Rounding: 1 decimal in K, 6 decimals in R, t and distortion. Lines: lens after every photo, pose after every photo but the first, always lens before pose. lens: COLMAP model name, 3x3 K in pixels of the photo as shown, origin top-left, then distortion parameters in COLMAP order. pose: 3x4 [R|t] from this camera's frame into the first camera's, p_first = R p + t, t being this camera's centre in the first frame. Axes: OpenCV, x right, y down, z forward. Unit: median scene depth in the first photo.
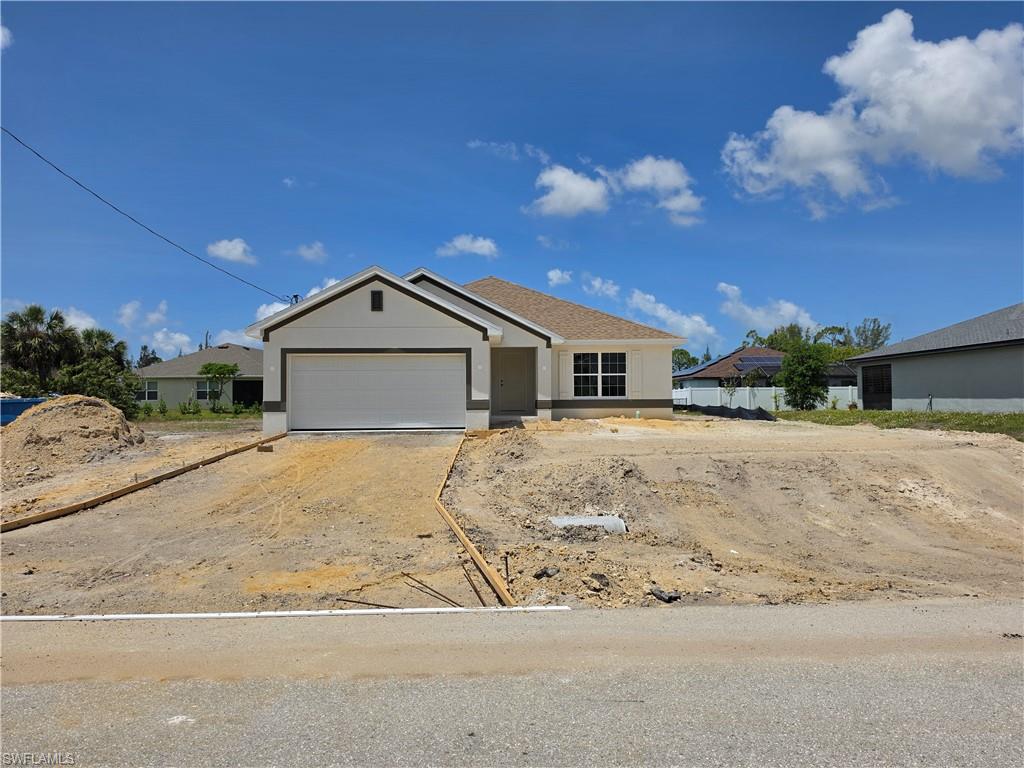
lens RADIAL K [[699.5, 0, 512.0], [0, 699.5, 384.0], [0, 0, 1]] dist [0.070955, -0.086669]
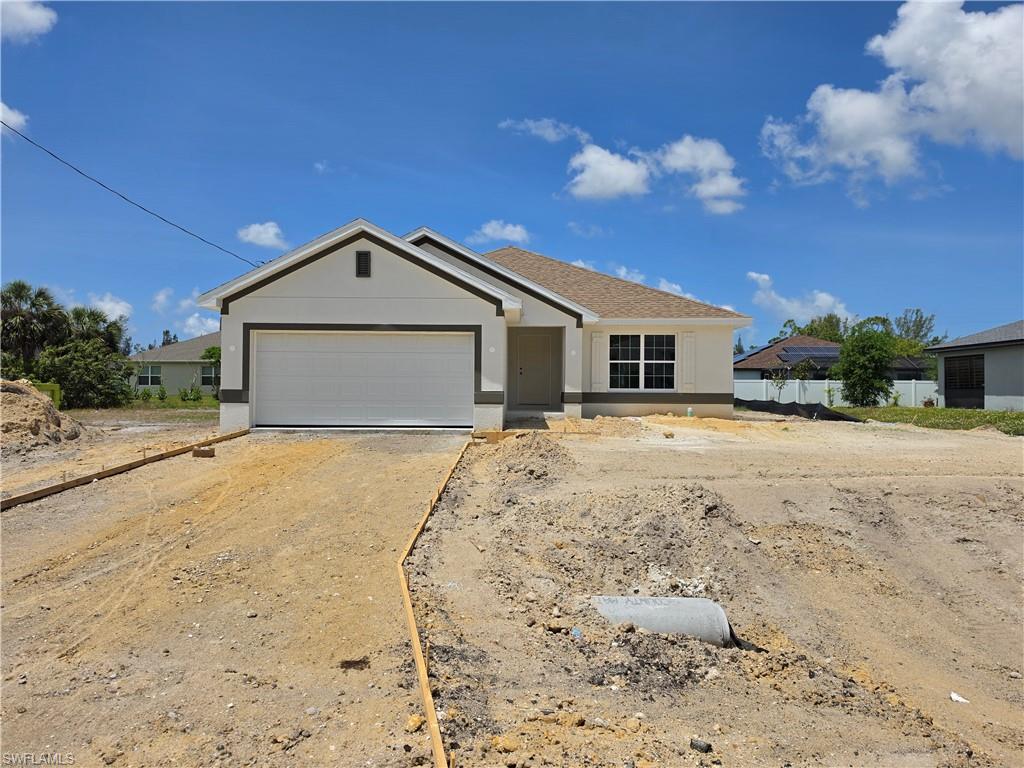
lens RADIAL K [[699.5, 0, 512.0], [0, 699.5, 384.0], [0, 0, 1]] dist [0.070955, -0.086669]
pose [[0.999416, 0.013003, -0.031609, 0.001285], [-0.012535, 0.999809, 0.014966, 0.002102], [0.031798, -0.014561, 0.999388, 0.191084]]
